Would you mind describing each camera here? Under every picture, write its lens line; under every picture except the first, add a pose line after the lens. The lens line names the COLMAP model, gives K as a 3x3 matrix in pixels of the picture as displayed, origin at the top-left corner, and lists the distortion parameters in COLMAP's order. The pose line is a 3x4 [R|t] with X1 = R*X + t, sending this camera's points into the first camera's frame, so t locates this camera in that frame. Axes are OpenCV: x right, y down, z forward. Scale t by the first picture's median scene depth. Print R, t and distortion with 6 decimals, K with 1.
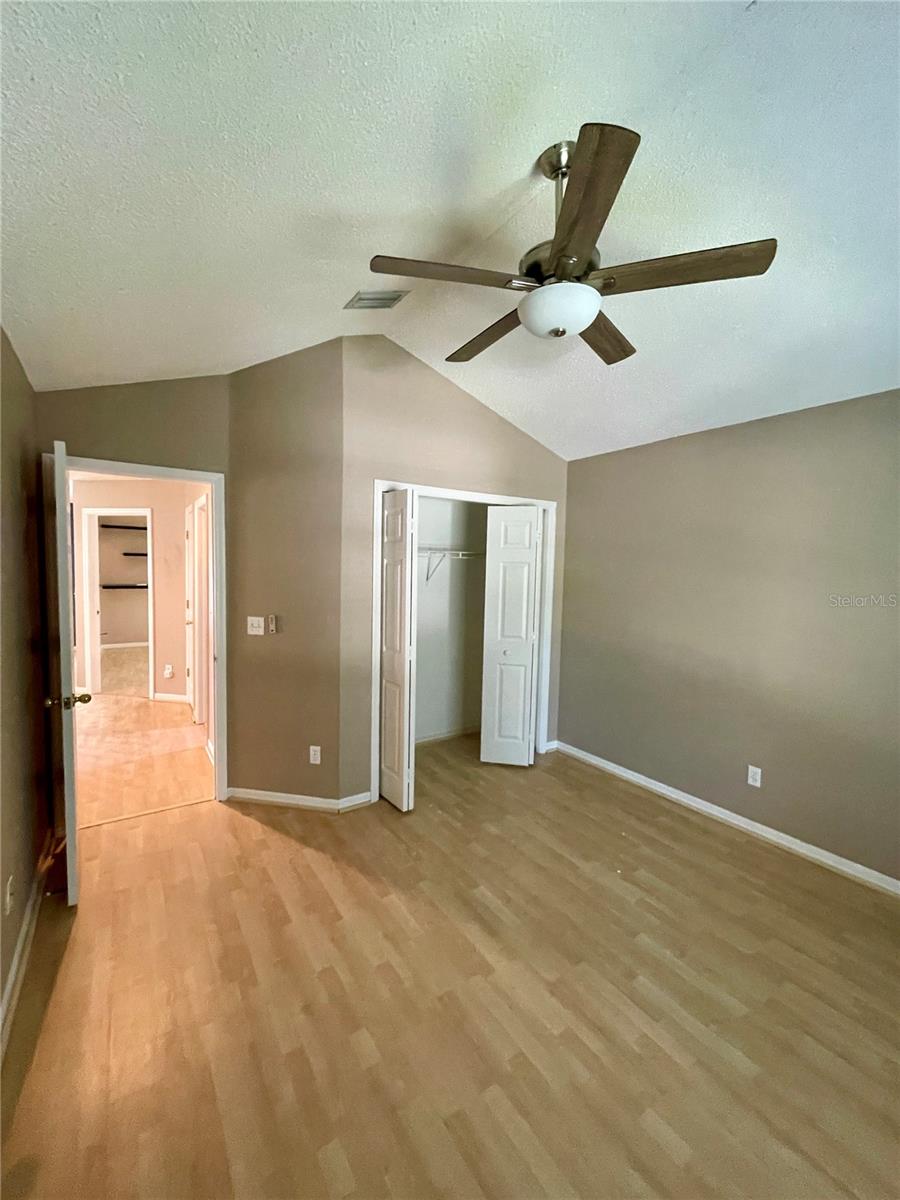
lens RADIAL K [[488.8, 0, 458.0], [0, 488.8, 597.5], [0, 0, 1]] dist [-0.000745, 0.000134]
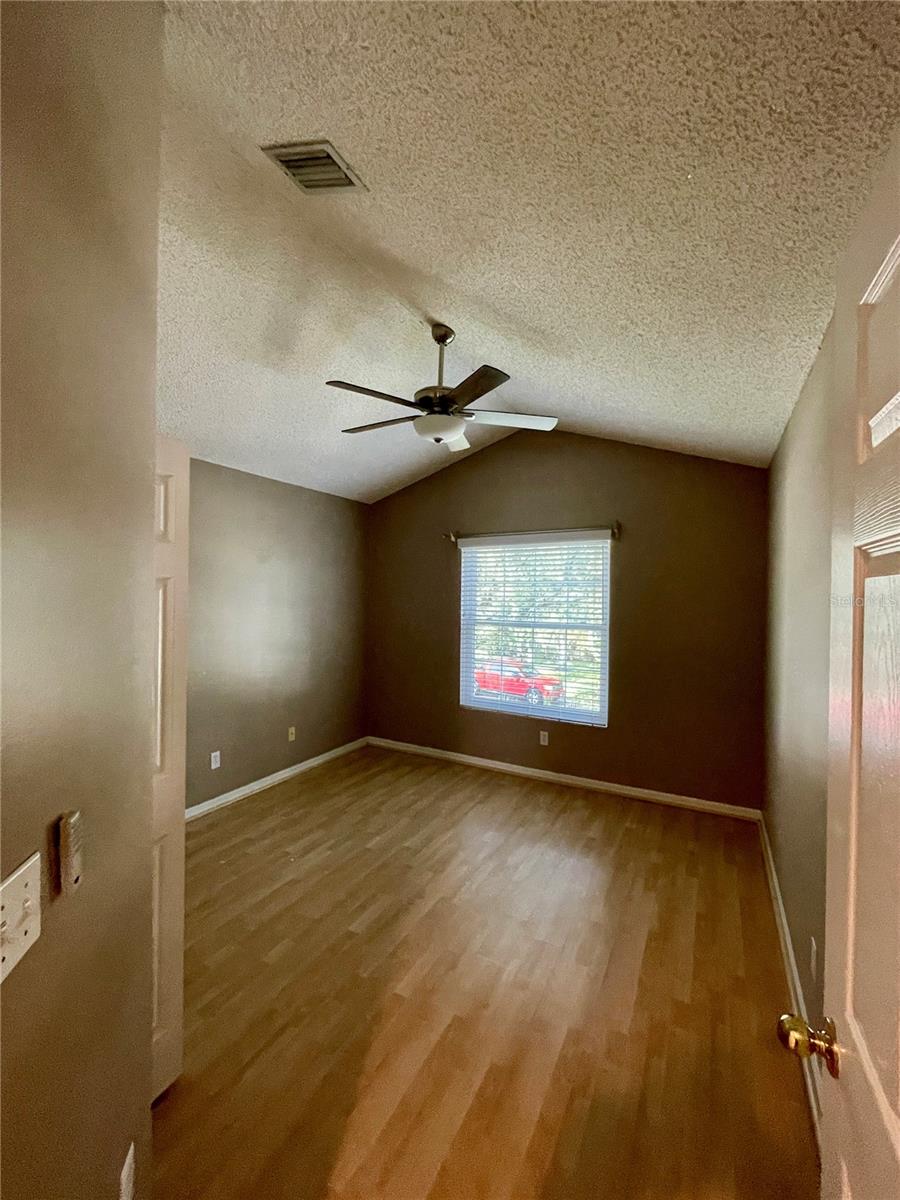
lens RADIAL K [[488.8, 0, 458.0], [0, 488.8, 597.5], [0, 0, 1]] dist [-0.000745, 0.000134]
pose [[-0.471900, -0.034384, 0.880981, -0.876611], [0.026905, 0.998212, 0.053372, -0.097270], [-0.881242, 0.048889, -0.470131, 1.244408]]
